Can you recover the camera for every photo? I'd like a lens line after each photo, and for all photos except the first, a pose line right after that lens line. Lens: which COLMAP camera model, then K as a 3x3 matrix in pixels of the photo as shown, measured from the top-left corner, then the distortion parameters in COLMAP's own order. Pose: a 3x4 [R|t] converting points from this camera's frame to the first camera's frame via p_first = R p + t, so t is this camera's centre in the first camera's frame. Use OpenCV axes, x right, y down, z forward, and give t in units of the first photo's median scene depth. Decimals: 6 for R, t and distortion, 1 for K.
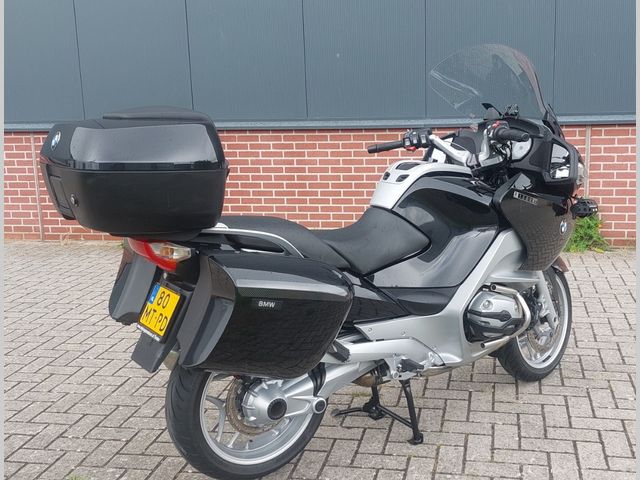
lens RADIAL K [[754.0, 0, 320.0], [0, 754.0, 239.4], [0, 0, 1]] dist [0.031288, 0.000000]
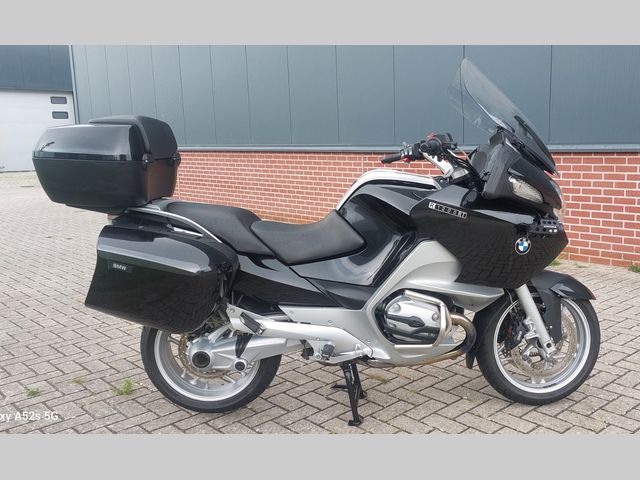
lens RADIAL K [[625.1, 0, 323.6], [0, 625.1, 241.7], [0, 0, 1]] dist [0.037357, 0.000000]
pose [[0.826215, 0.103435, -0.553778, 0.598692], [-0.105919, 0.993991, 0.027632, -0.018188], [0.553308, 0.035825, 0.832206, 0.213203]]
